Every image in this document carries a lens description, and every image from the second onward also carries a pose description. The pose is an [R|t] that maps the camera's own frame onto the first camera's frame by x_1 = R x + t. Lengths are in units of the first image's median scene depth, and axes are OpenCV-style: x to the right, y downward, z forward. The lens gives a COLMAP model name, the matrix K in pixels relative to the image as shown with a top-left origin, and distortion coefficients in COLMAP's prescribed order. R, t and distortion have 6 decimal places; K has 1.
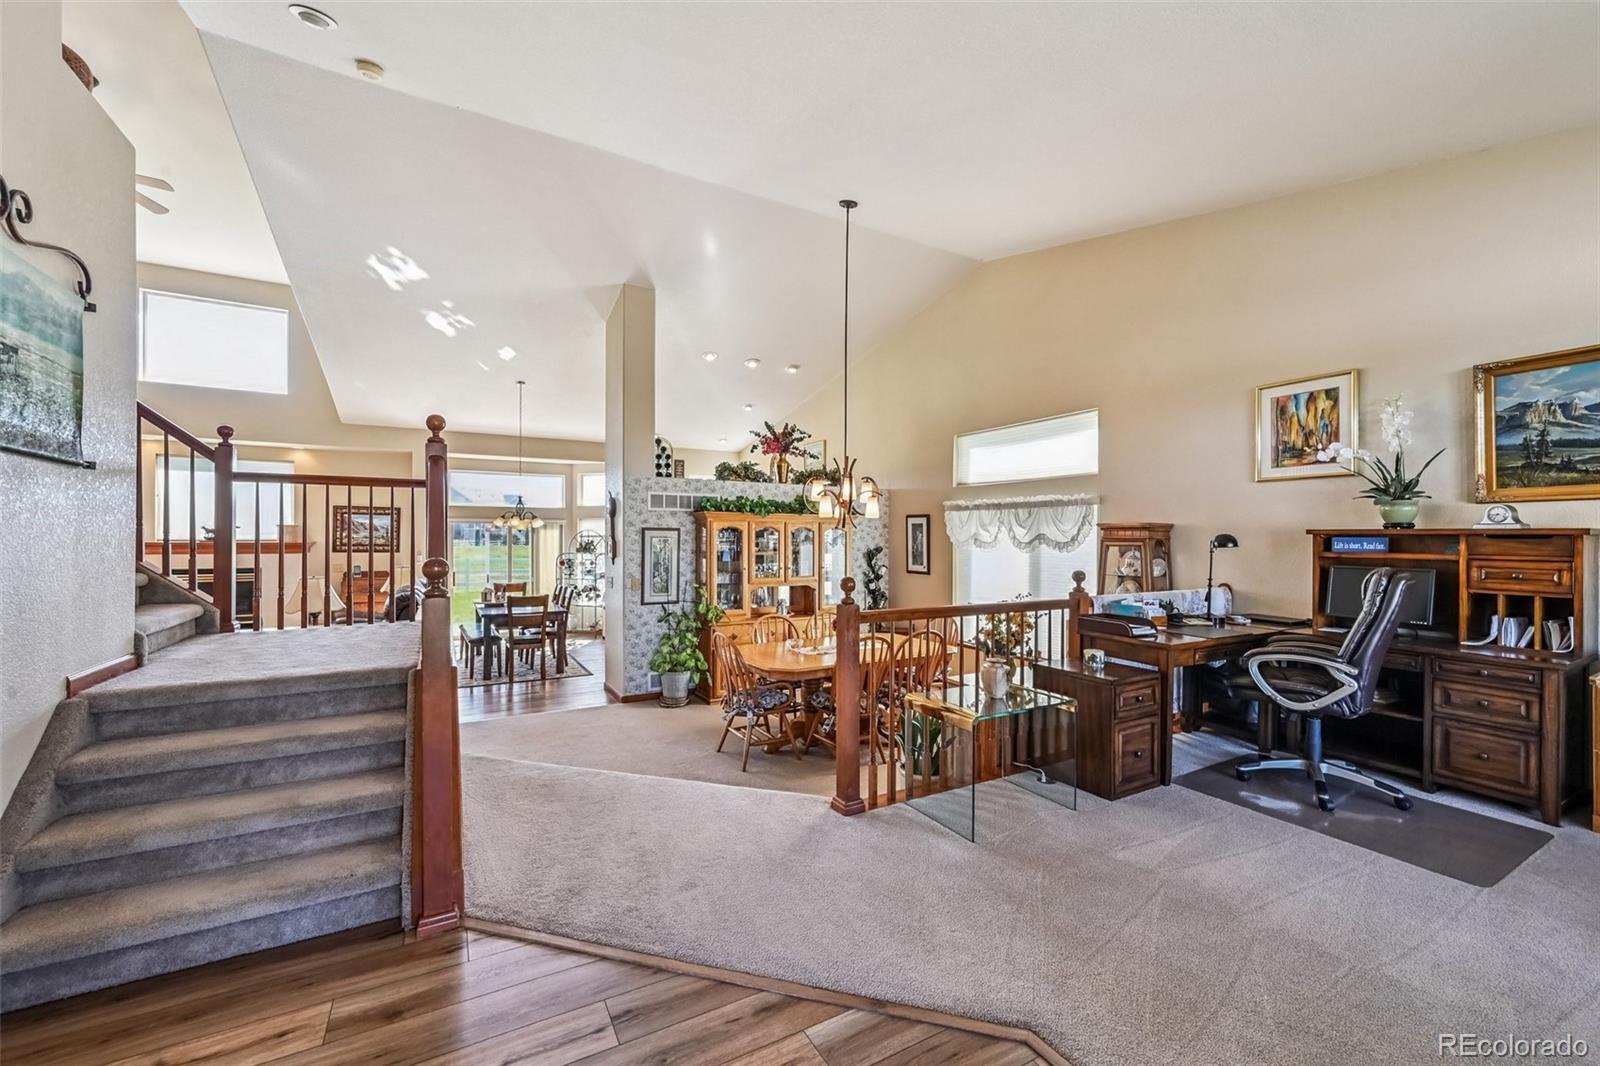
lens RADIAL K [[634.6, 0, 803.9], [0, 634.6, 536.6], [0, 0, 1]] dist [-0.001713, -0.000111]
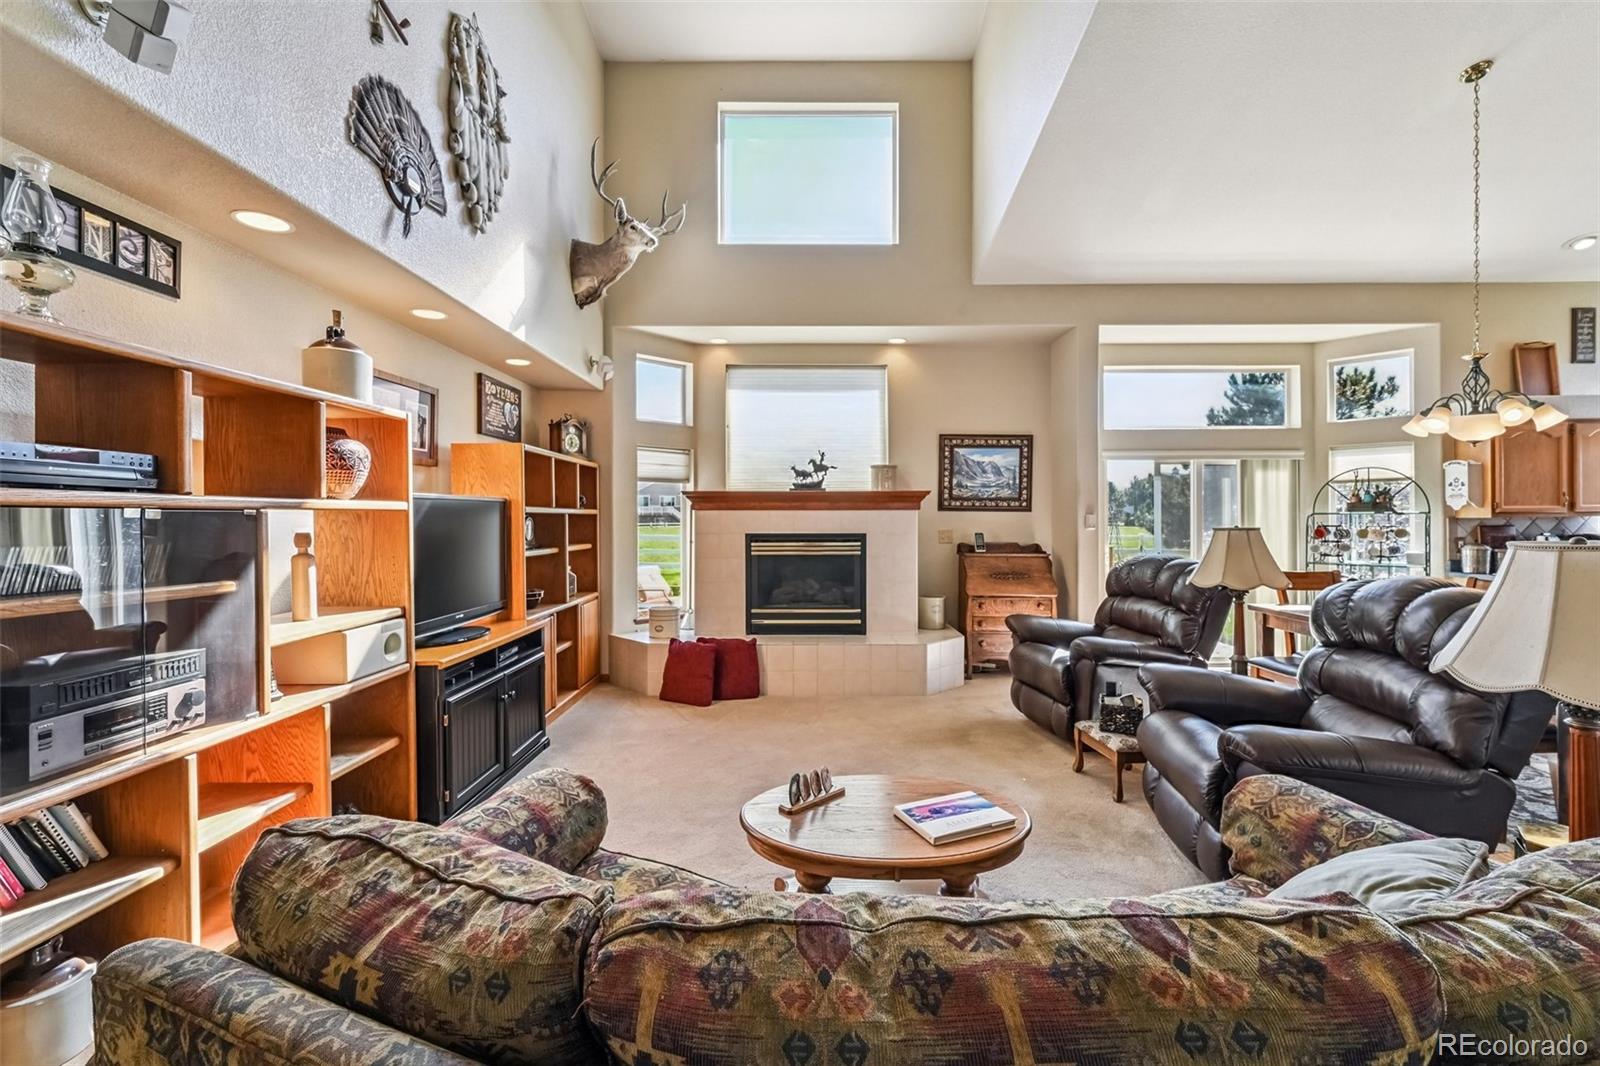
lens RADIAL K [[680.9, 0, 812.2], [0, 680.9, 527.7], [0, 0, 1]] dist [-0.001099, -0.000457]
pose [[0.865201, -0.000346, -0.501425, -1.076962], [0.006269, 0.999929, 0.010127, 0.069515], [0.501386, -0.011906, 0.865142, 0.764748]]
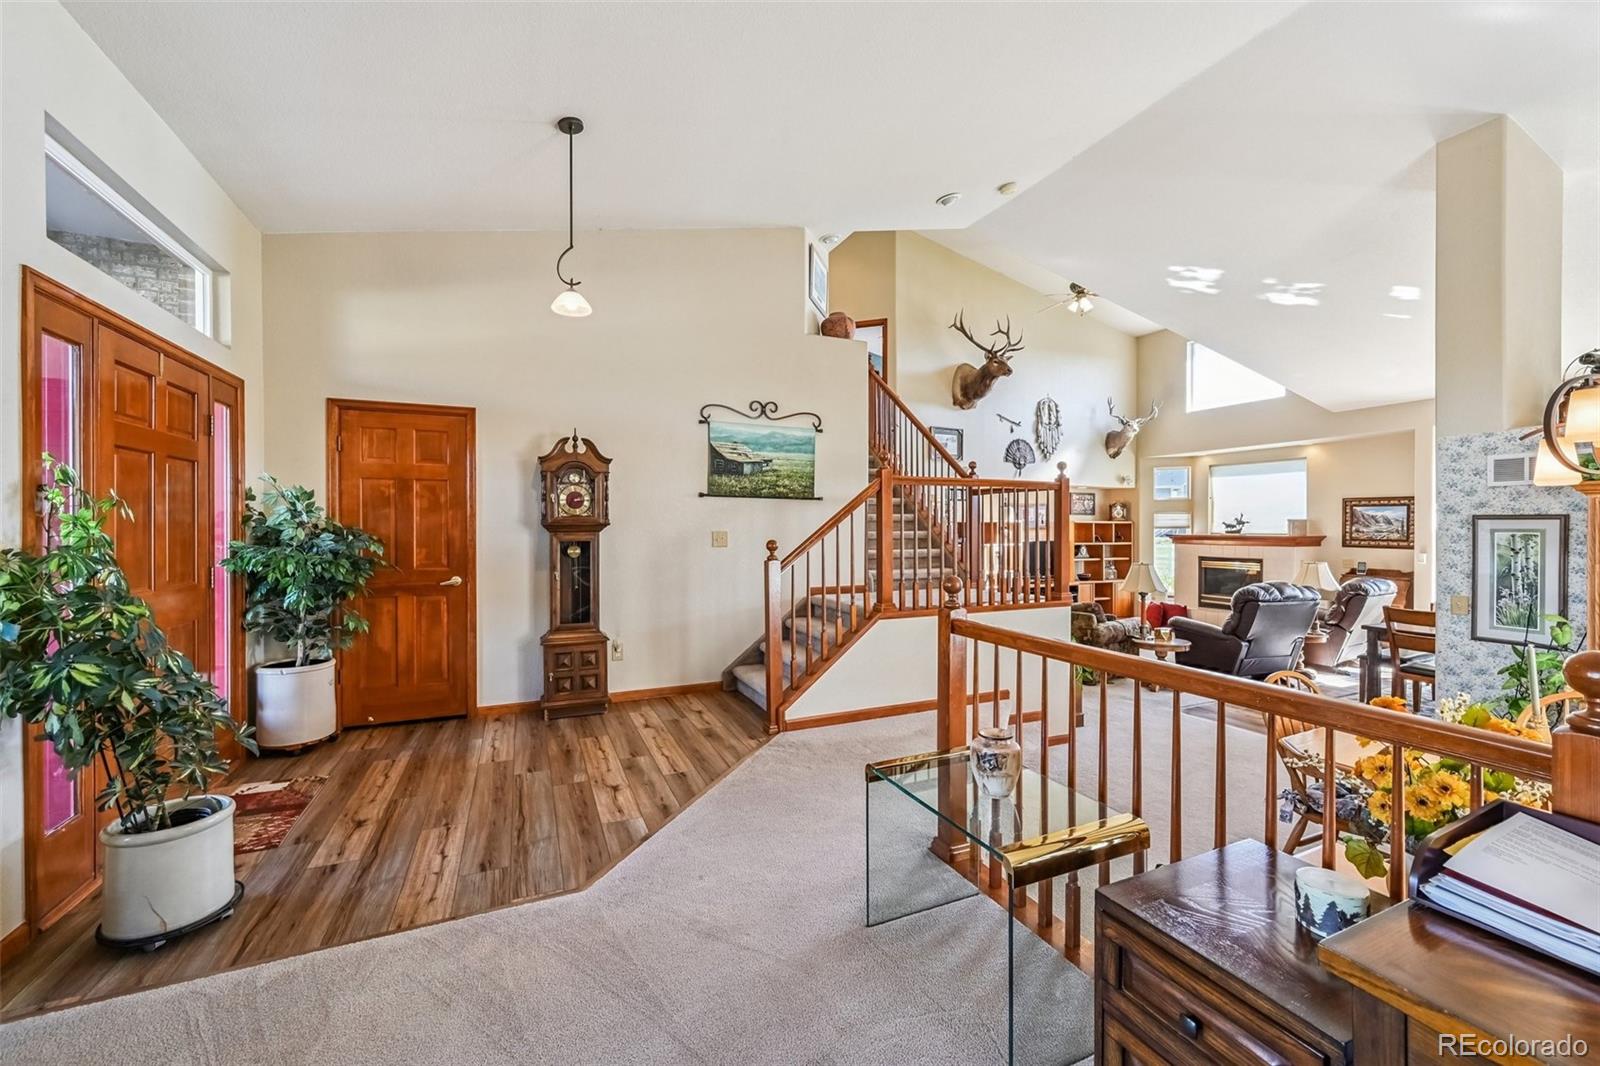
lens RADIAL K [[634.6, 0, 810.3], [0, 634.6, 529.1], [0, 0, 1]] dist [-0.001713, -0.000111]
pose [[-0.081754, -0.002676, -0.996649, 0.590009], [-0.001958, 0.999995, -0.002524, 0.003089], [0.996651, 0.001745, -0.081758, 0.563146]]
